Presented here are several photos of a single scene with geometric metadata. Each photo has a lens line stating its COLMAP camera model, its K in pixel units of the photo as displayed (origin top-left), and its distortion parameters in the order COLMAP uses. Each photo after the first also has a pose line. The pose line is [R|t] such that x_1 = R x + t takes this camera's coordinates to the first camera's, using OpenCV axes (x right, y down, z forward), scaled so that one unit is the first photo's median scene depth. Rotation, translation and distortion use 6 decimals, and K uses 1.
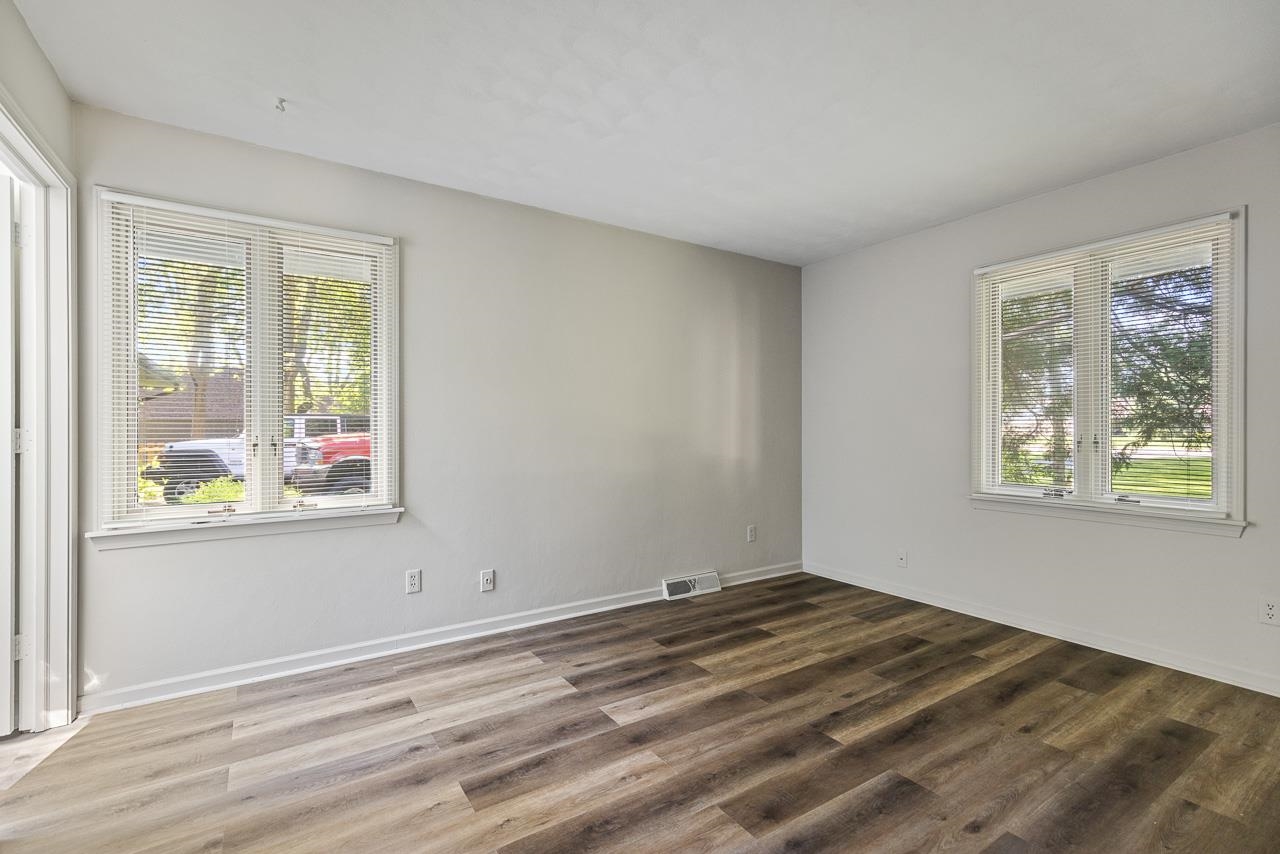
lens RADIAL K [[570.5, 0, 639.1], [0, 570.5, 430.1], [0, 0, 1]] dist [0.000434, 0.000007]
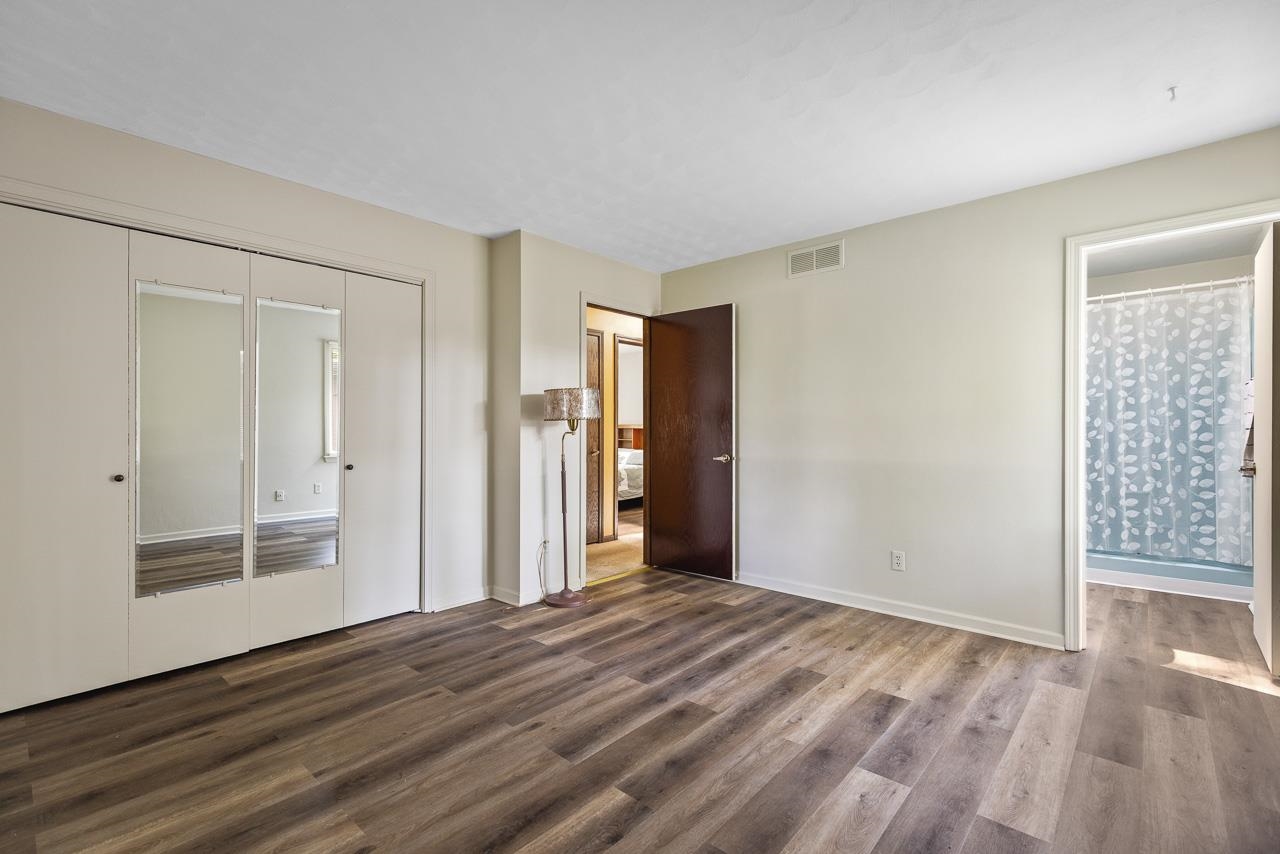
lens RADIAL K [[570.5, 0, 638.5], [0, 570.5, 422.9], [0, 0, 1]] dist [0.000434, 0.000007]
pose [[-0.966268, 0.000207, -0.257538, 0.574089], [0.002922, 0.999944, -0.010159, -0.005060], [0.257522, -0.010569, -0.966215, 1.950308]]
